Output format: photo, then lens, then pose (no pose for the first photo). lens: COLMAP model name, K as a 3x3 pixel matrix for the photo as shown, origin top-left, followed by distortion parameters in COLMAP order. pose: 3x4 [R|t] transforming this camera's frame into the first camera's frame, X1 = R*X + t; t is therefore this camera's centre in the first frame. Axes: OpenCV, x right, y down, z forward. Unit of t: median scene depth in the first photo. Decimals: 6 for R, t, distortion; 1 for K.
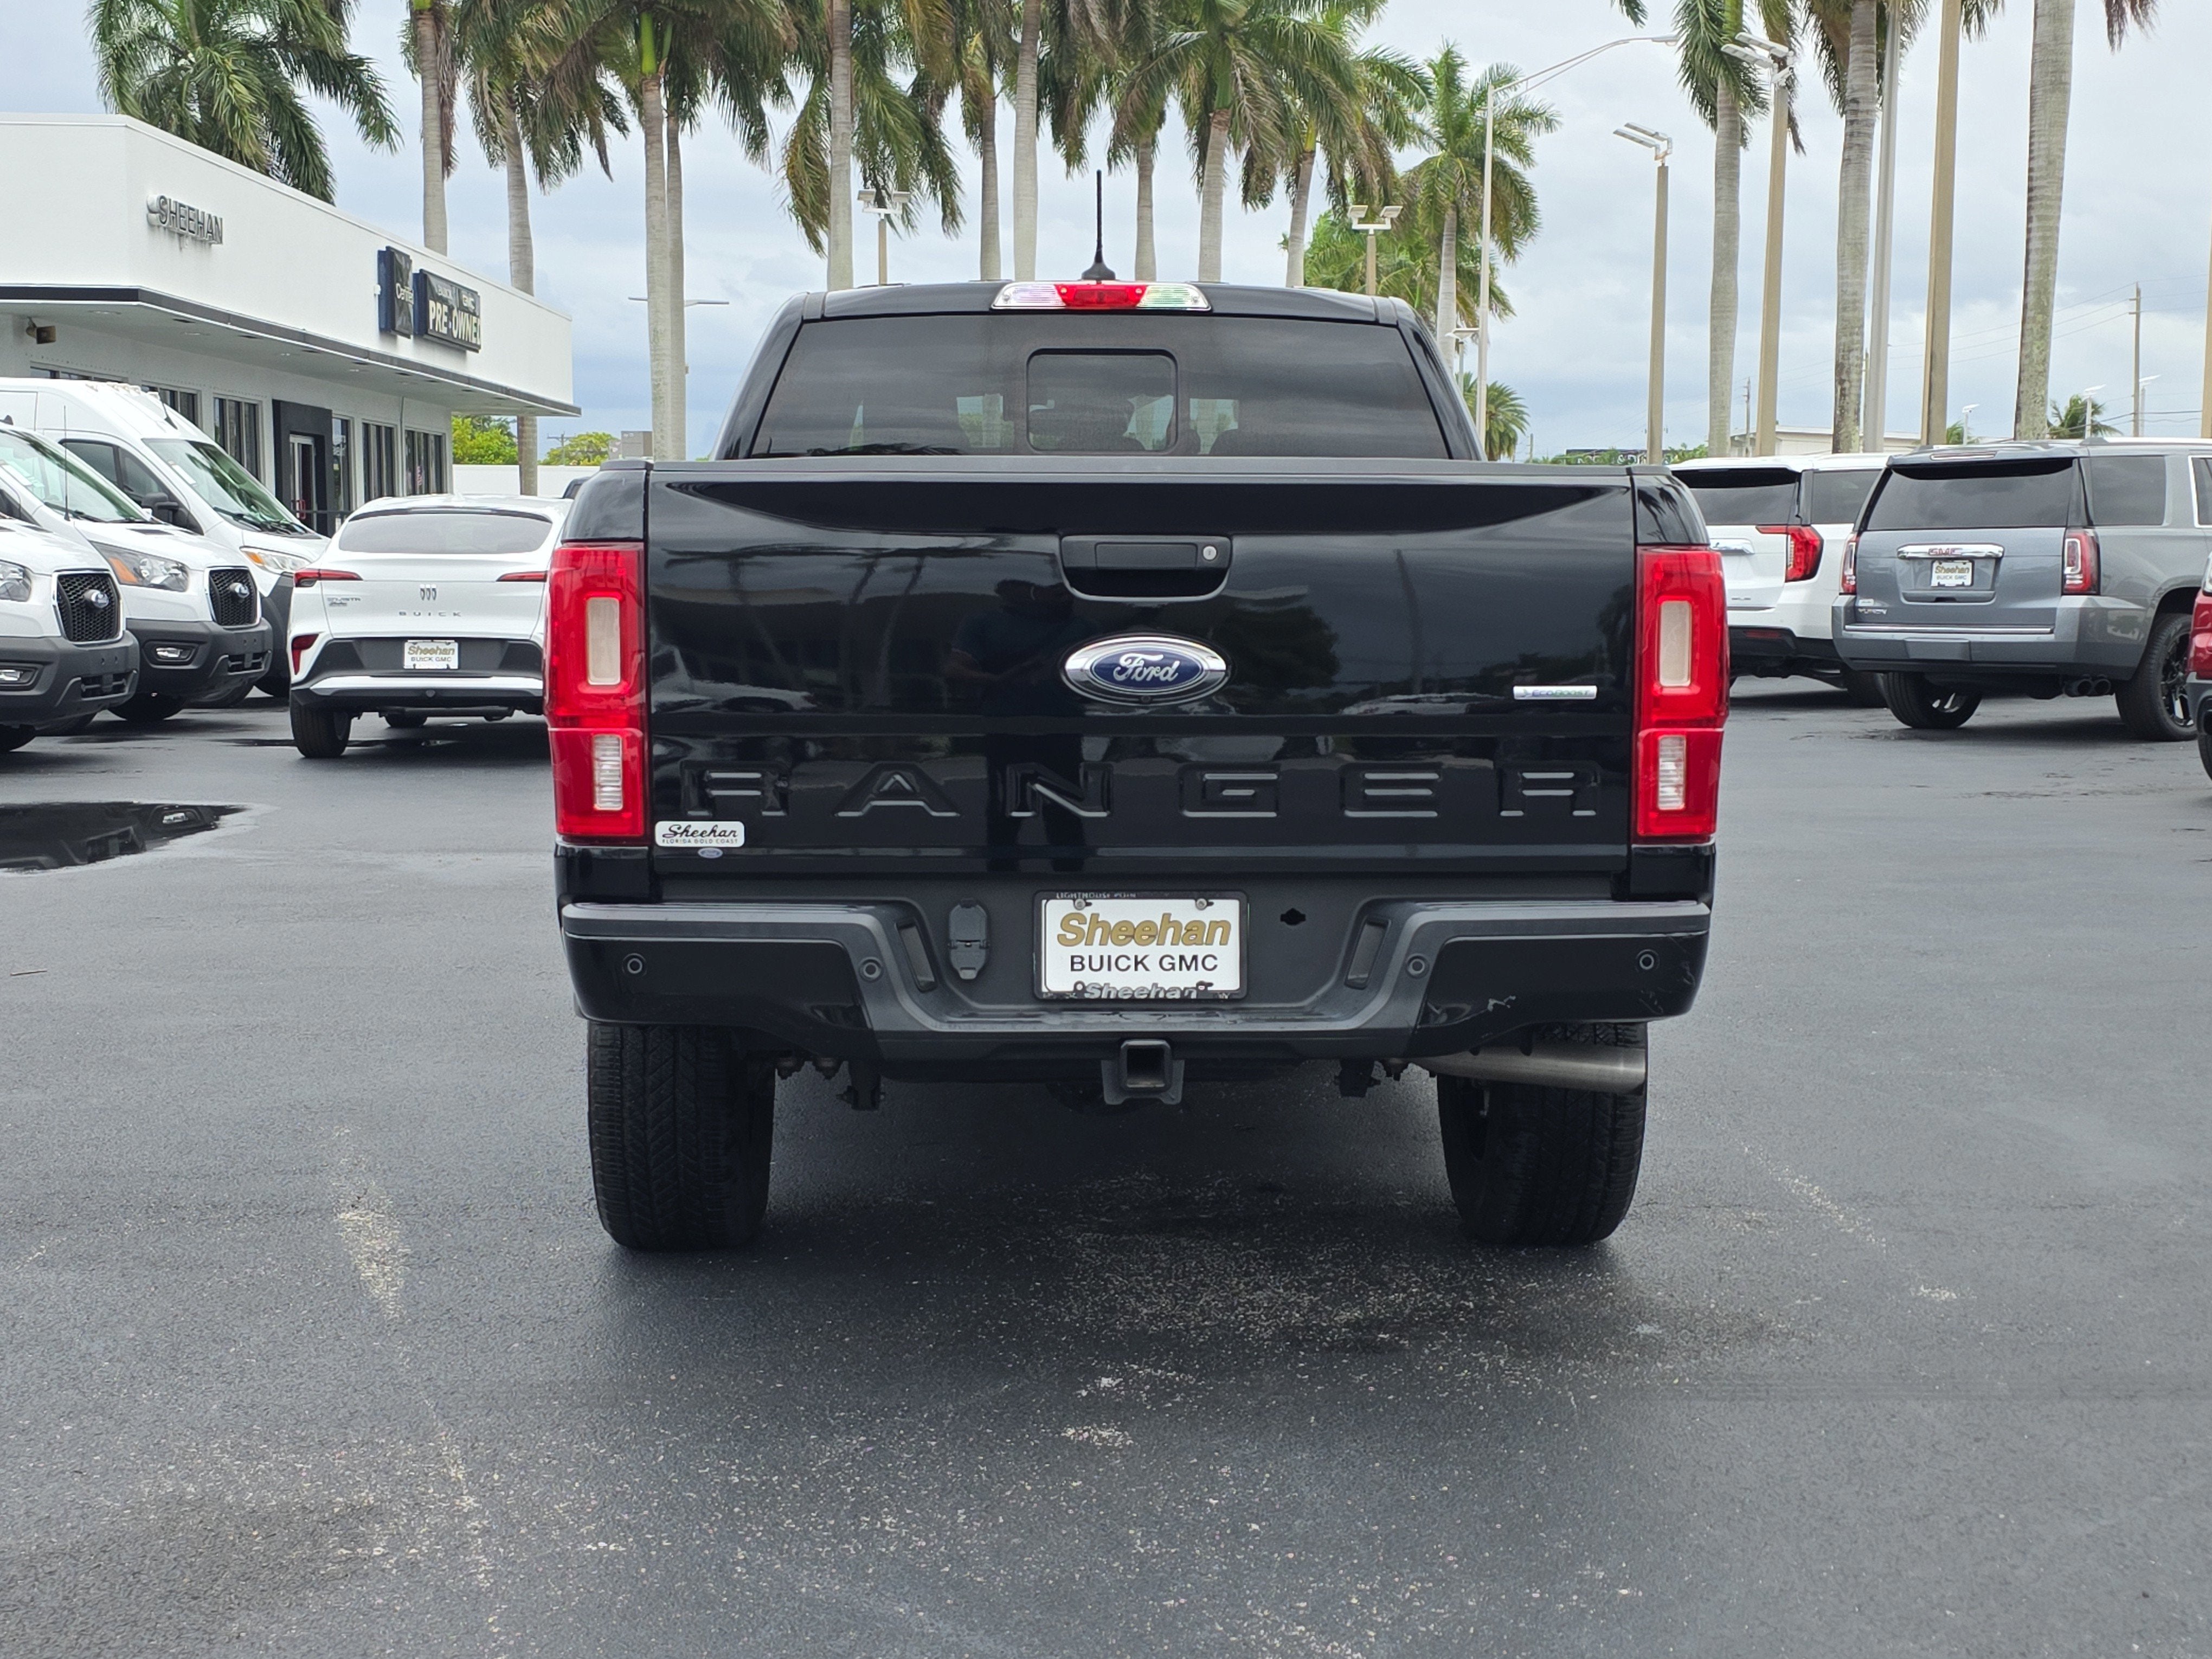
lens RADIAL K [[2736.5, 0, 1132.0], [0, 2736.5, 830.6], [0, 0, 1]] dist [0.117445, -0.232041]
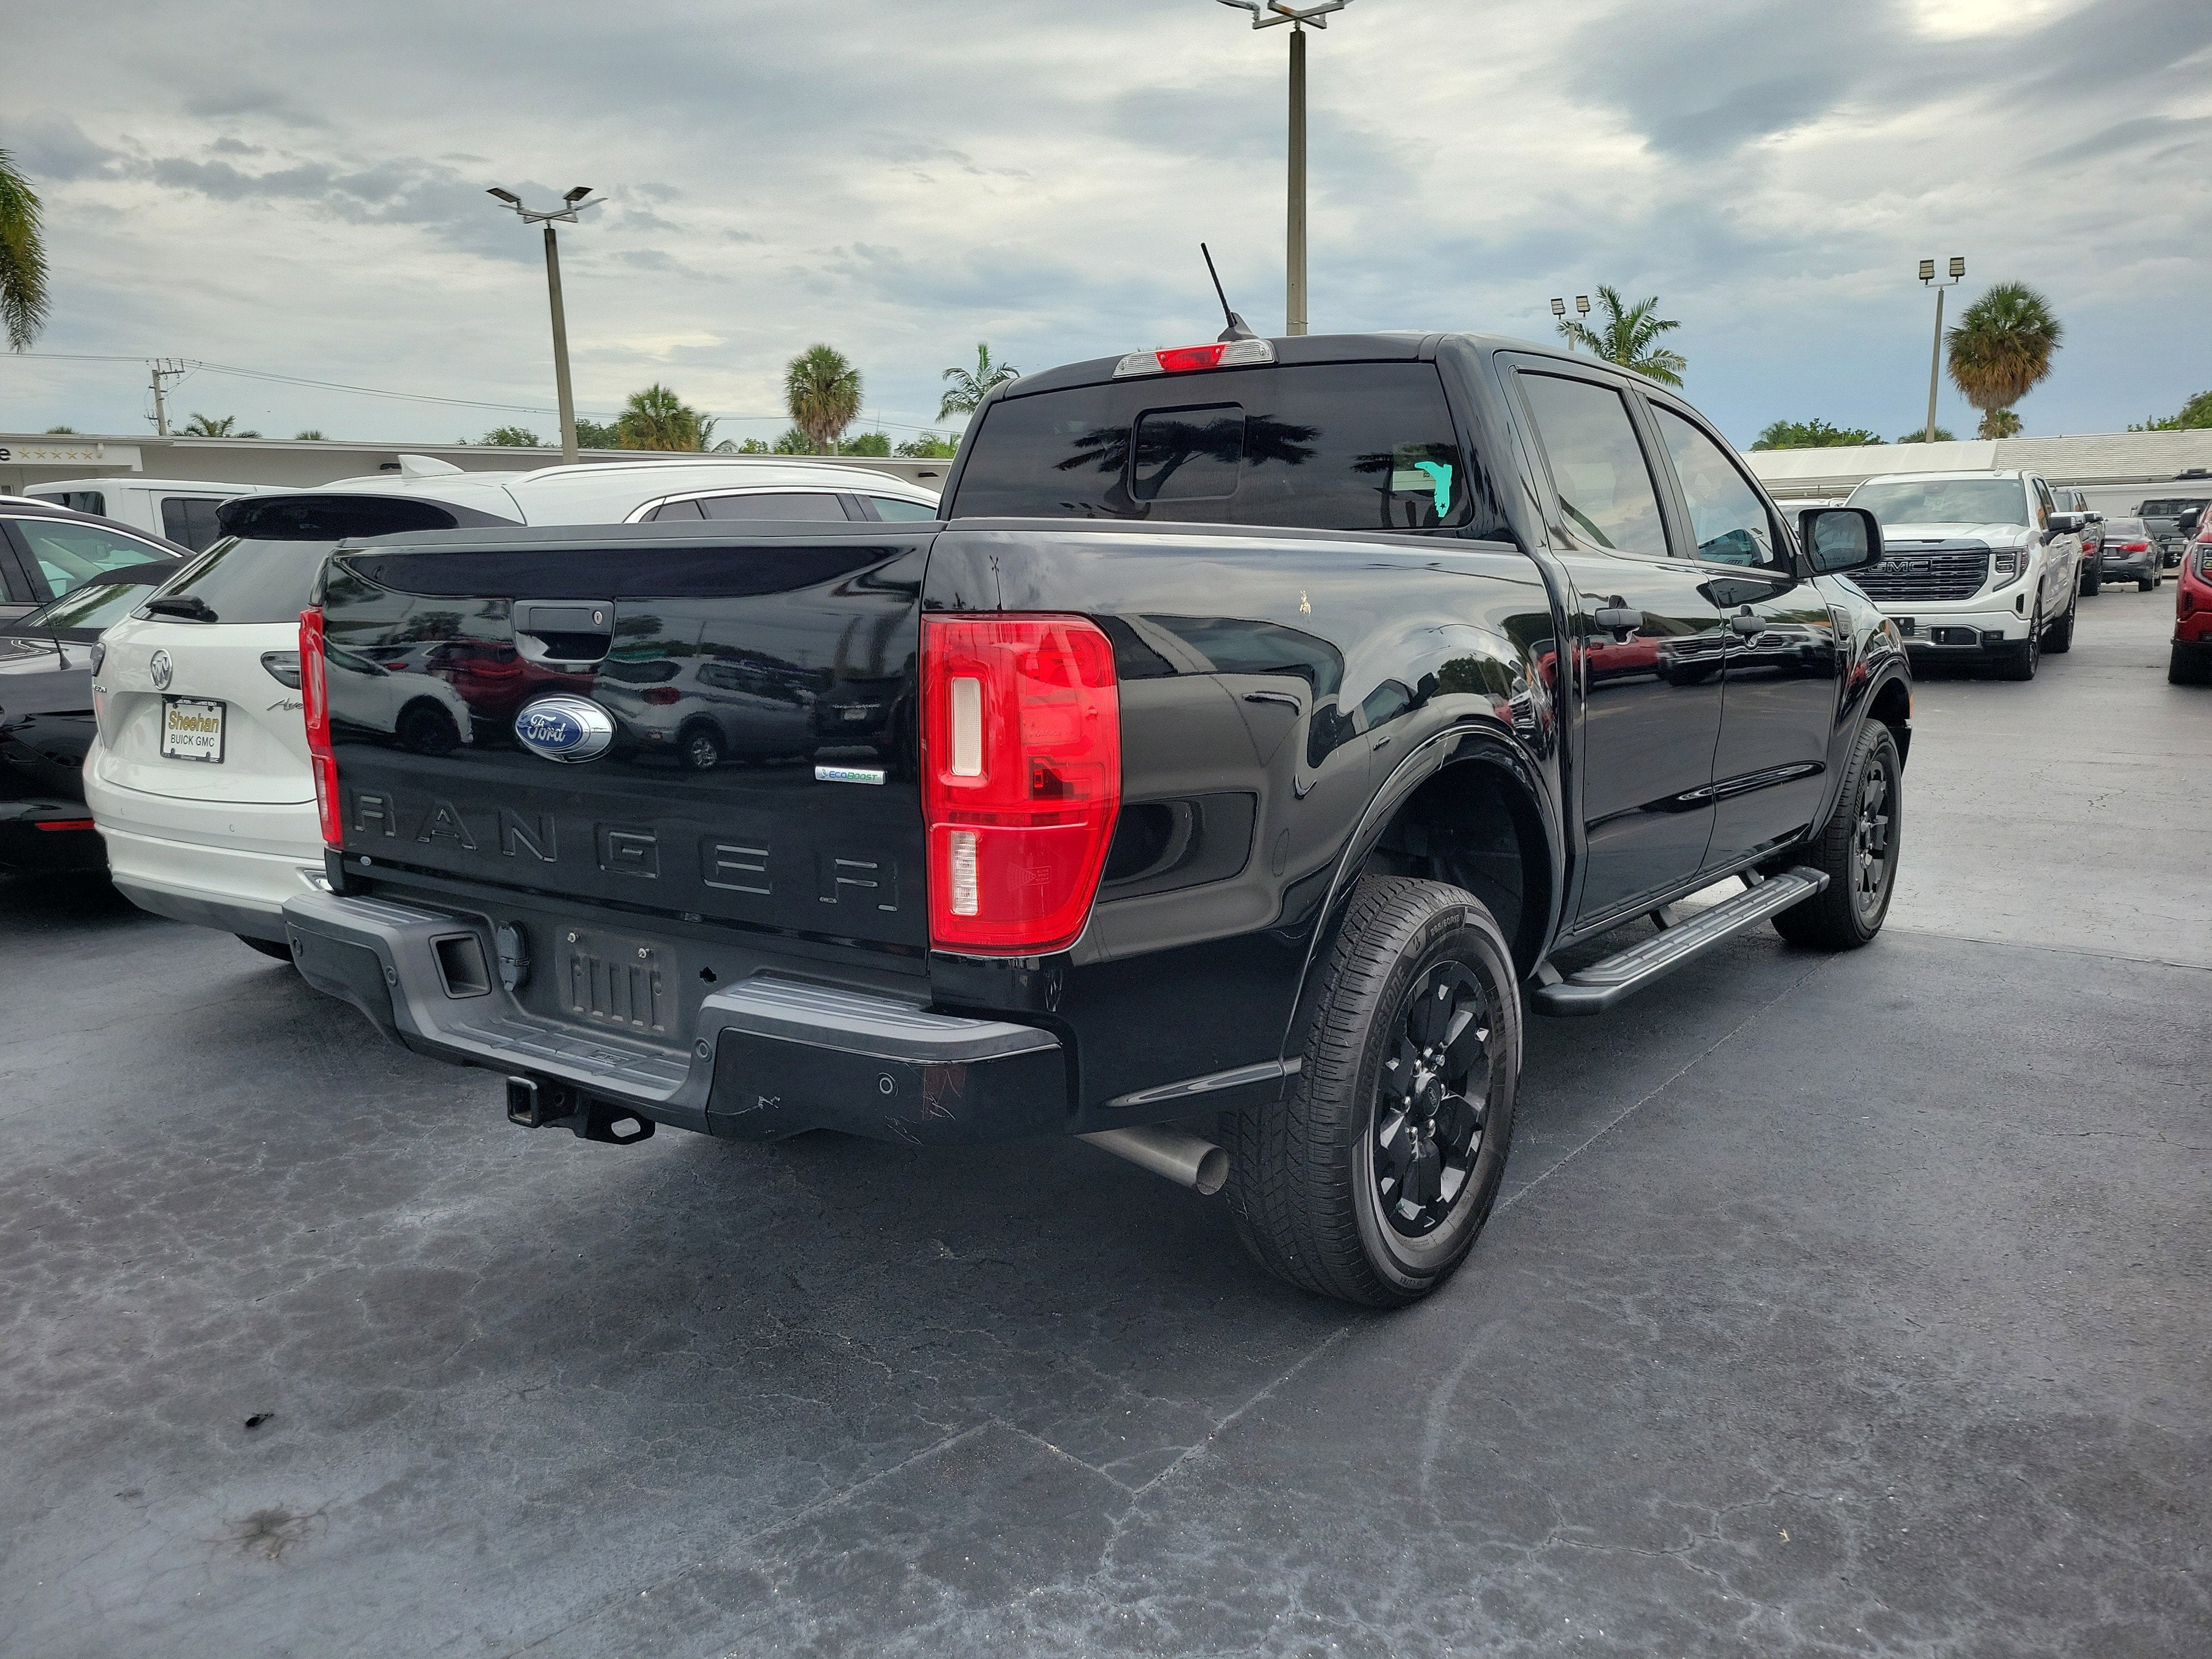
lens RADIAL K [[1645.4, 0, 1106.0], [0, 1645.4, 829.5], [0, 0, 1]] dist [0.036454, -0.000929]
pose [[0.779310, 0.085165, -0.620824, 0.552357], [-0.041881, 0.995585, 0.084002, -0.080472], [0.625237, -0.039463, 0.779437, 0.616788]]
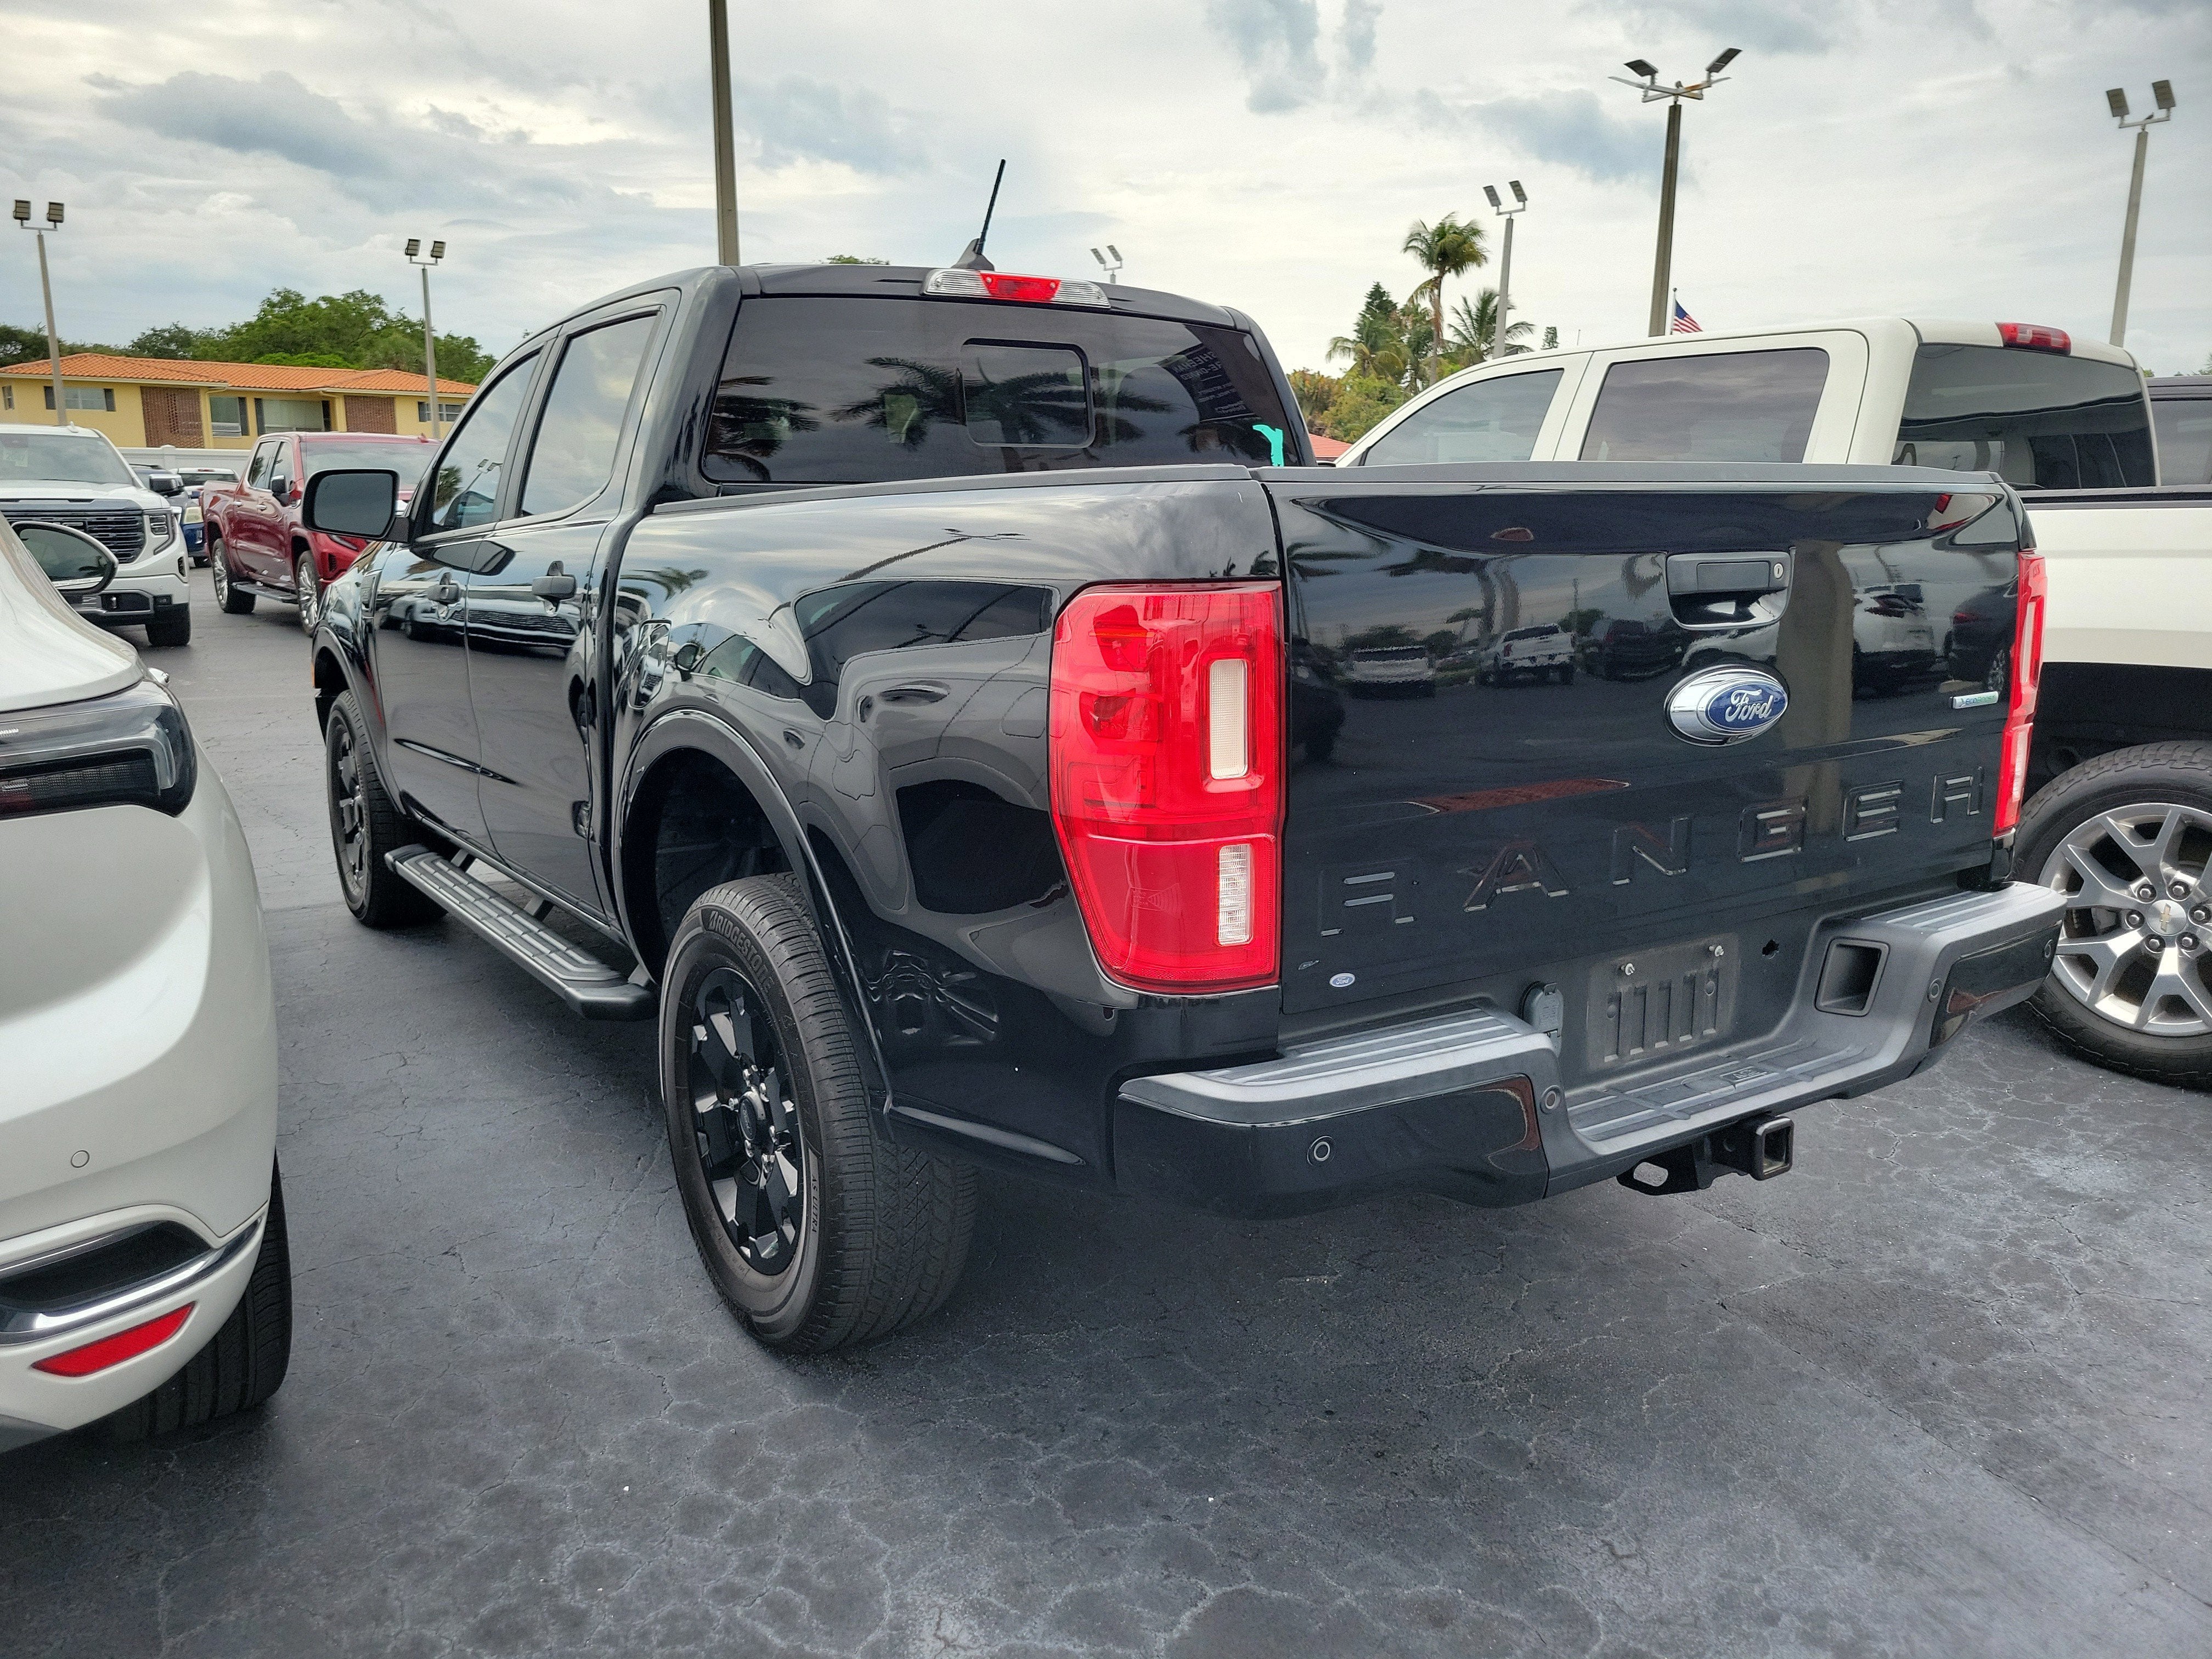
lens RADIAL K [[1645.4, 0, 1106.0], [0, 1645.4, 829.5], [0, 0, 1]] dist [0.036454, -0.000929]
pose [[0.855291, -0.105725, 0.507248, -0.433495], [0.055966, 0.992084, 0.112412, -0.088415], [-0.515117, -0.067757, 0.854437, 0.627226]]
